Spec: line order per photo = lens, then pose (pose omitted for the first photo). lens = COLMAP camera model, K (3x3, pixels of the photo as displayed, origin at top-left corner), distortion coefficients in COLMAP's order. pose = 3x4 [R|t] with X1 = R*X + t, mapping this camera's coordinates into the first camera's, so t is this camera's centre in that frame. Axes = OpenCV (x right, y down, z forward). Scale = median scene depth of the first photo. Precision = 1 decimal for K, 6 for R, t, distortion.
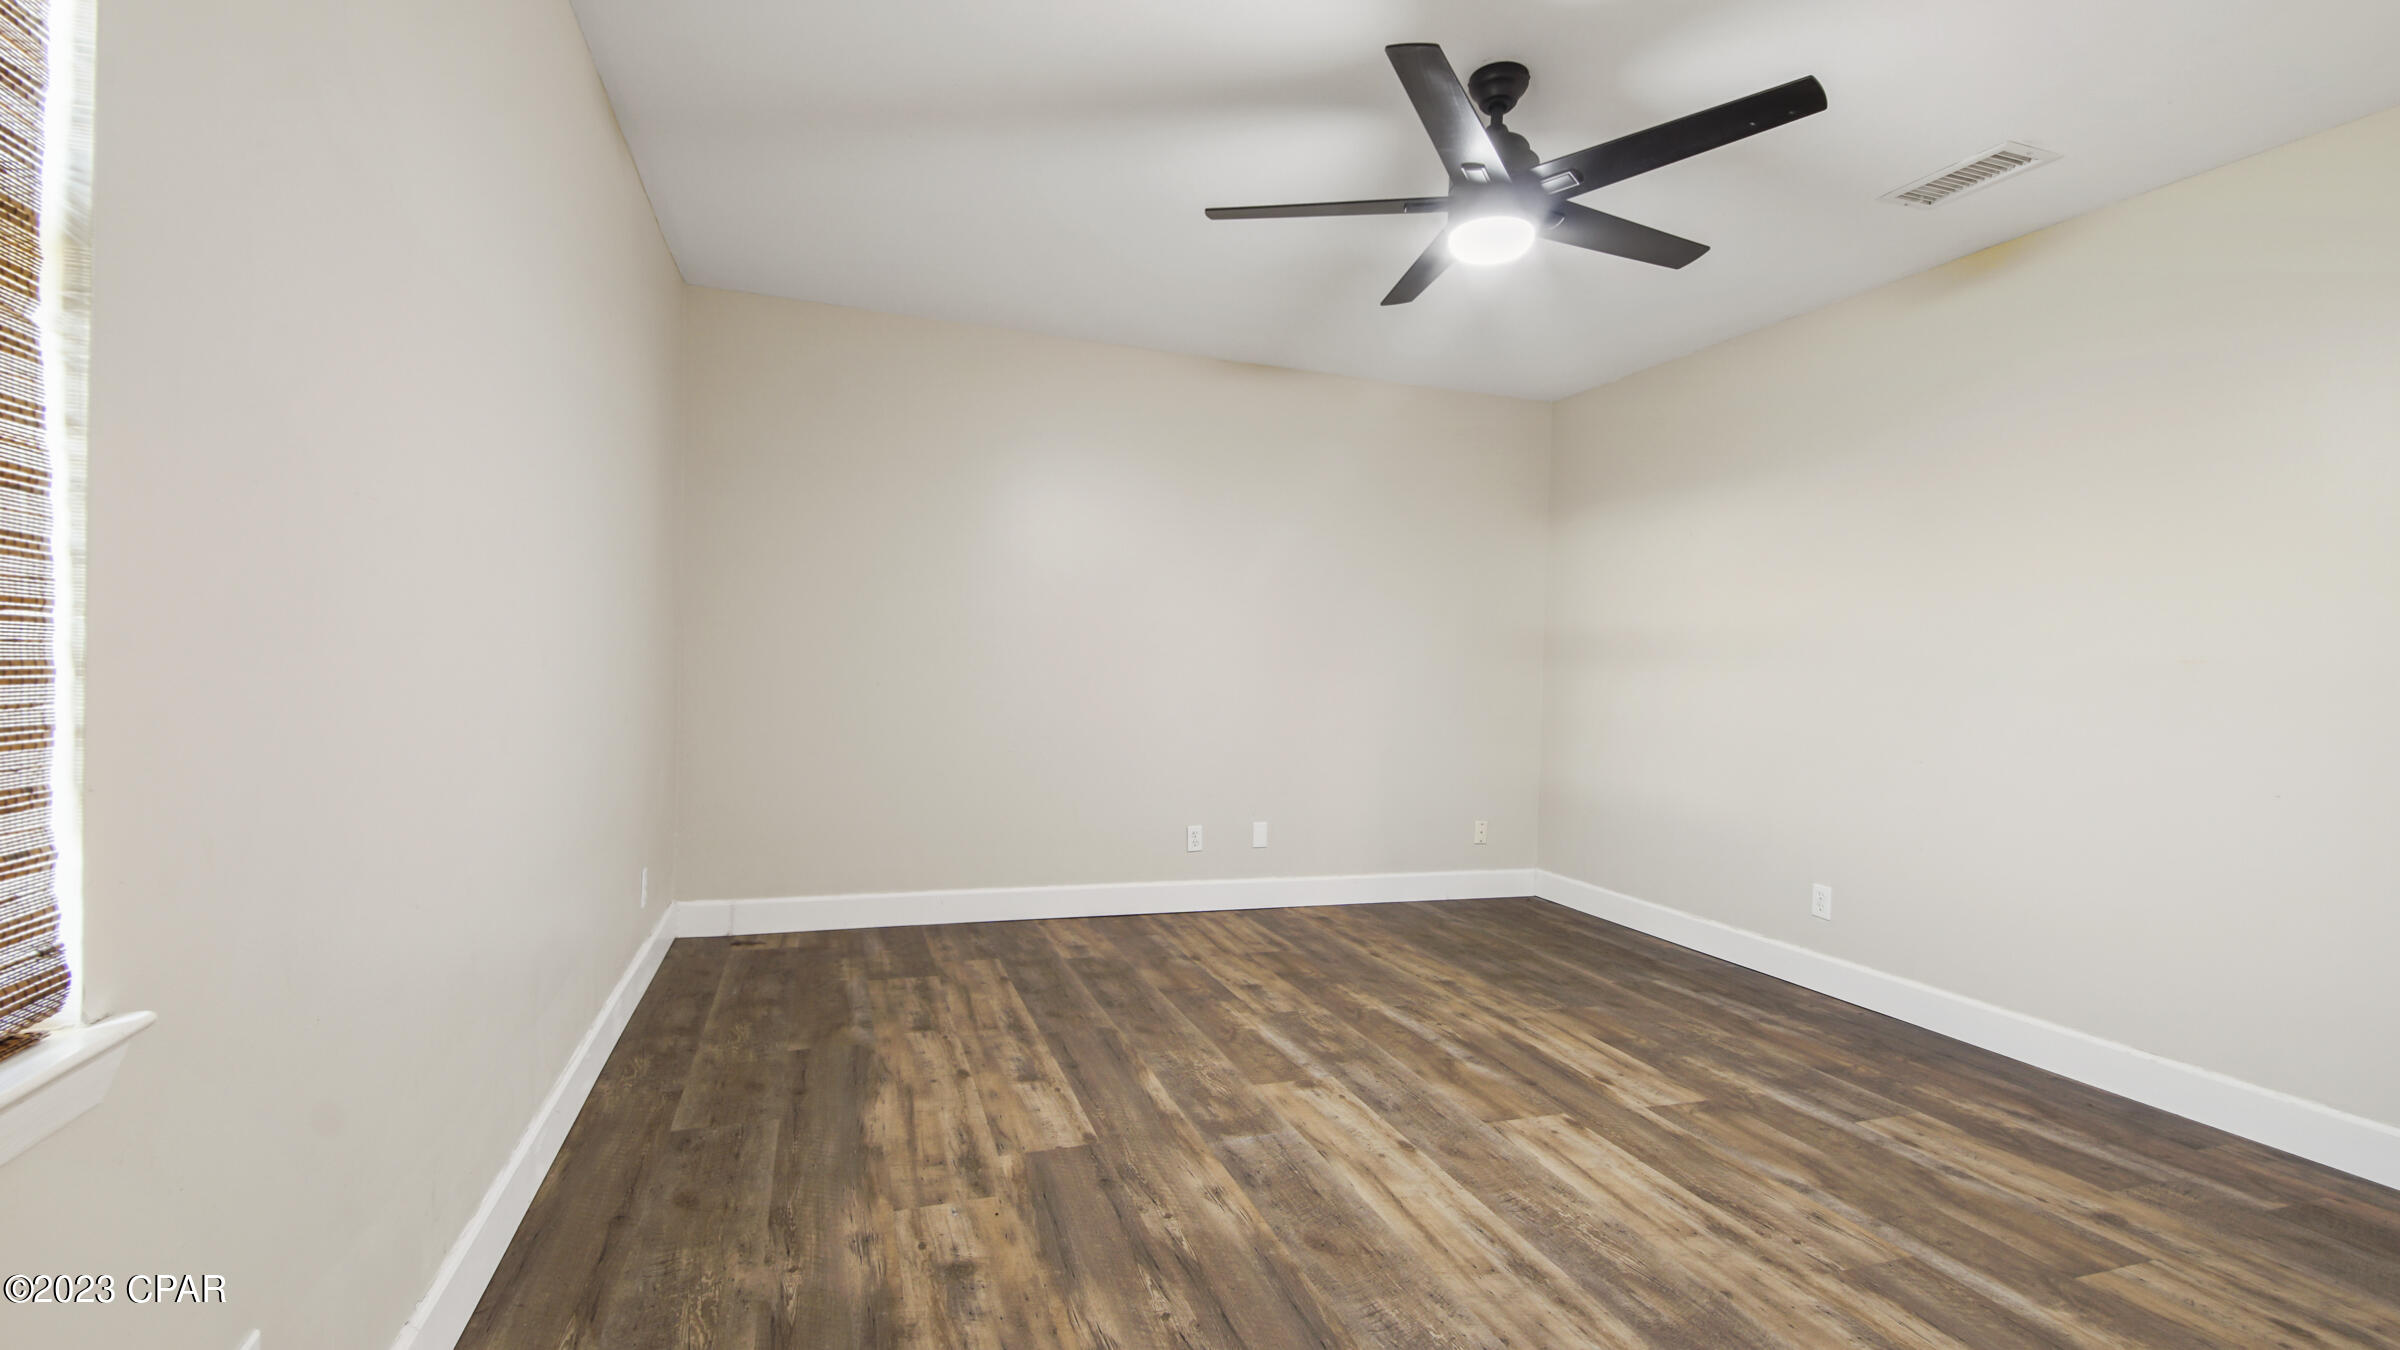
lens RADIAL K [[1069.2, 0, 1189.8], [0, 1069.2, 674.1], [0, 0, 1]] dist [0.040368, -0.023182]
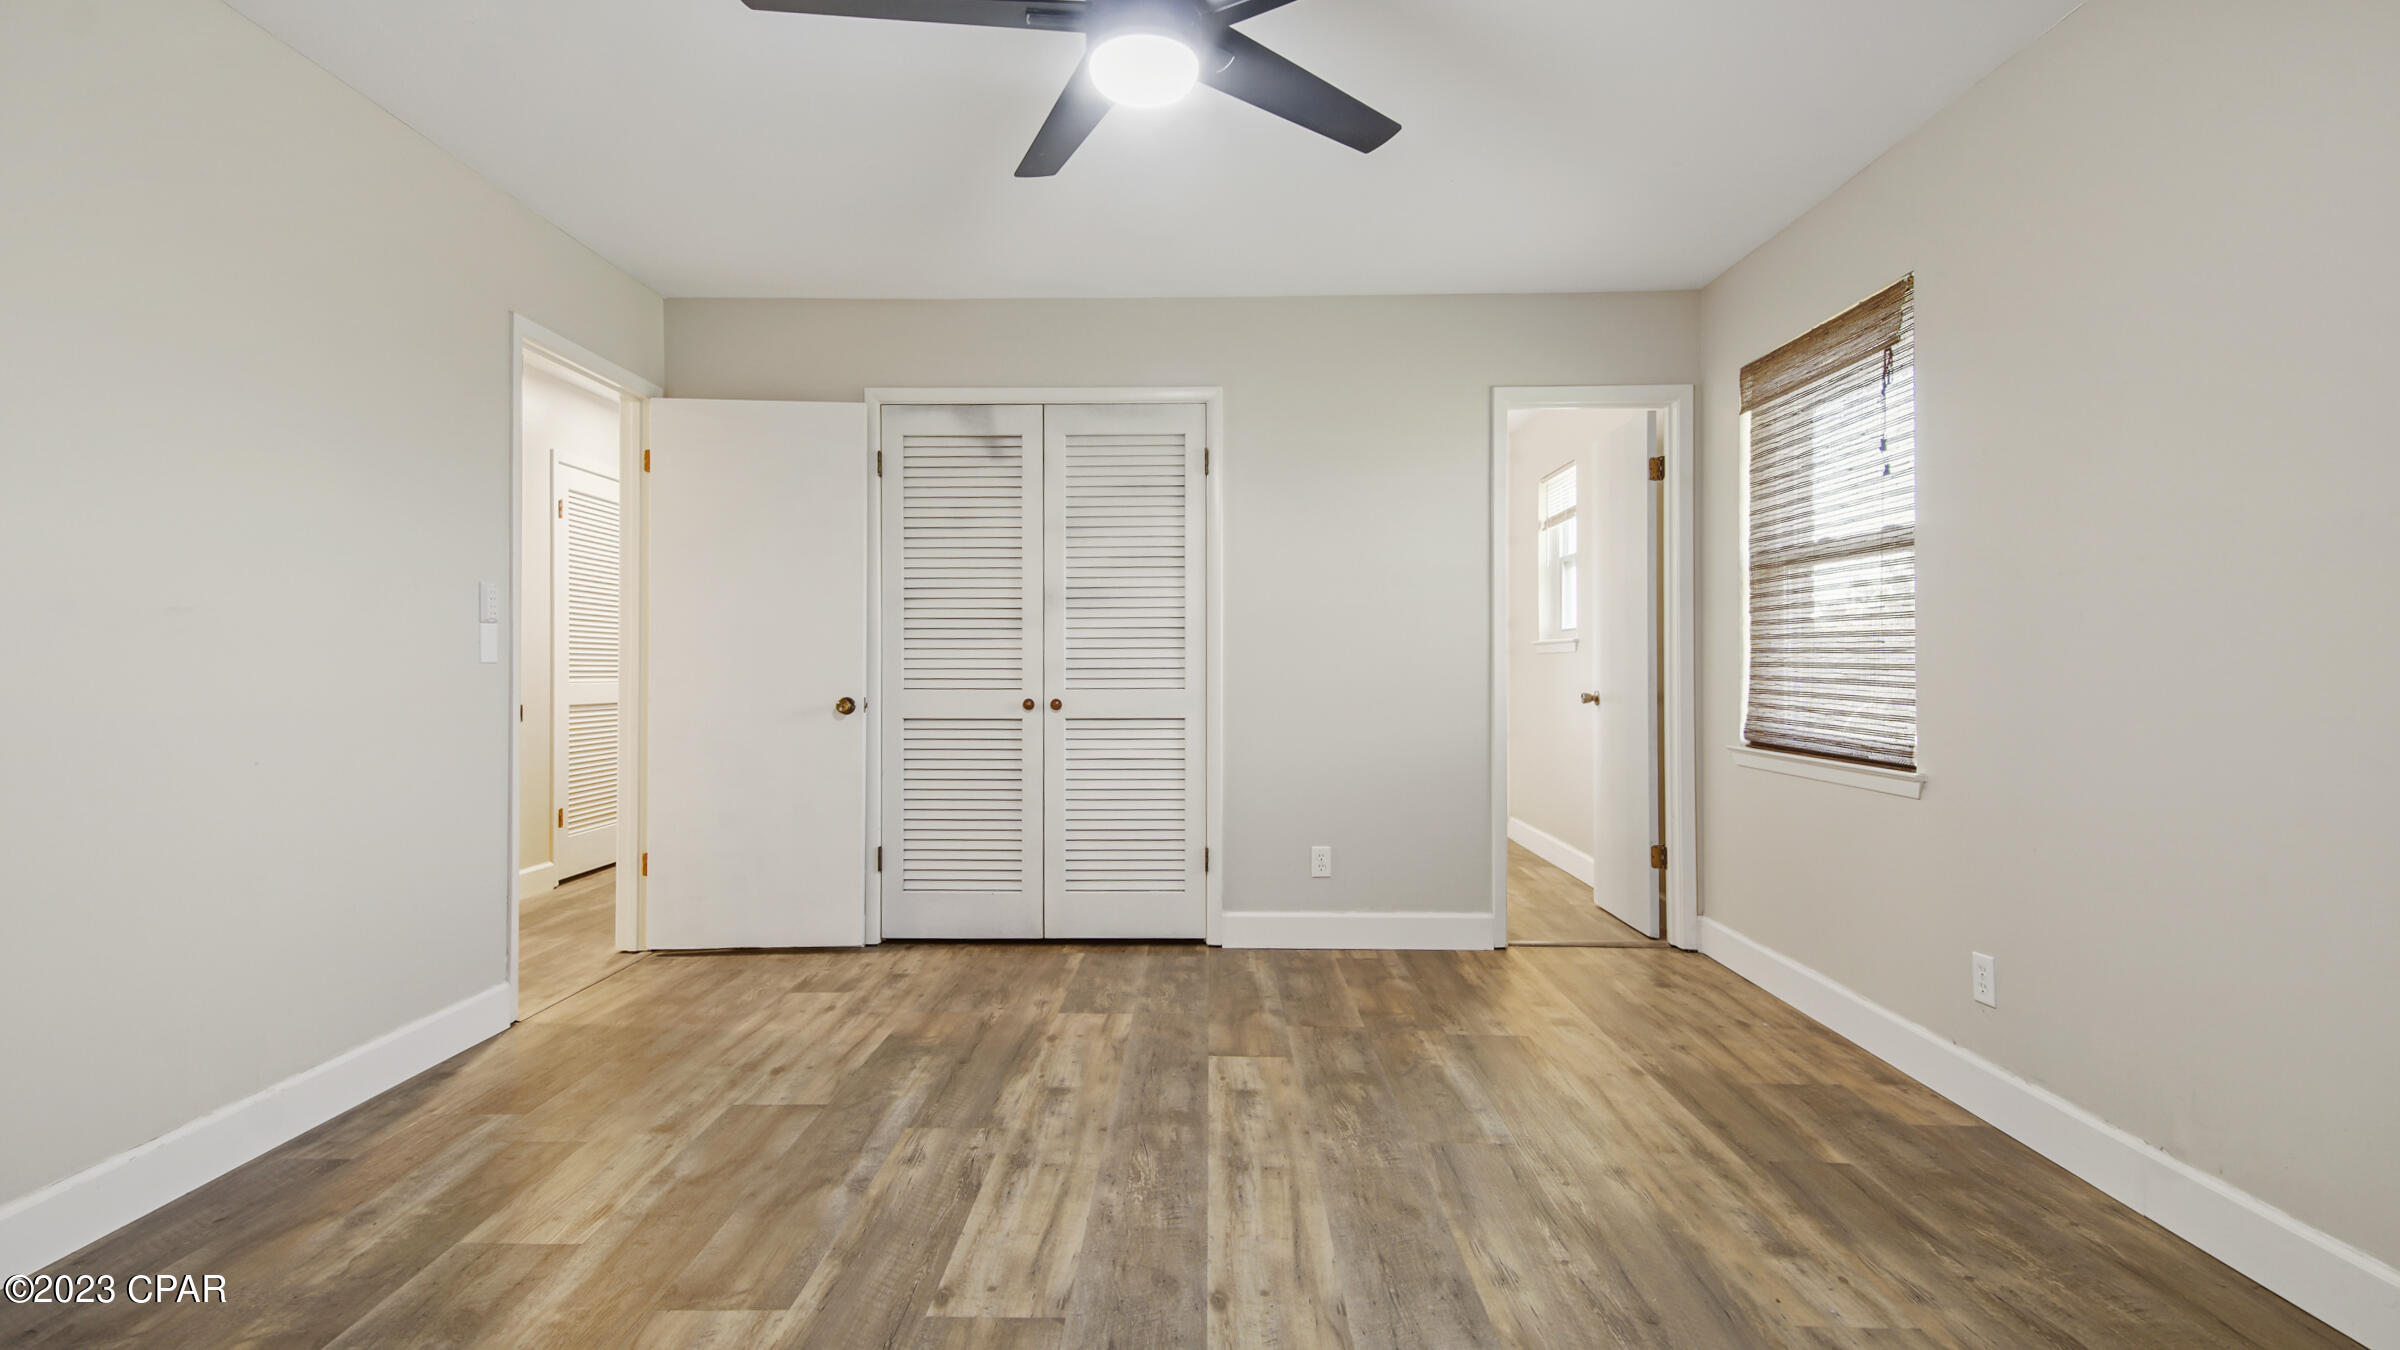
lens RADIAL K [[1069.2, 0, 1189.8], [0, 1069.2, 674.1], [0, 0, 1]] dist [0.040368, -0.023182]
pose [[-0.937257, -0.035781, 0.346797, -0.022021], [-0.026798, 0.999170, 0.030664, -0.010001], [-0.347607, 0.019446, -0.937439, 1.899302]]
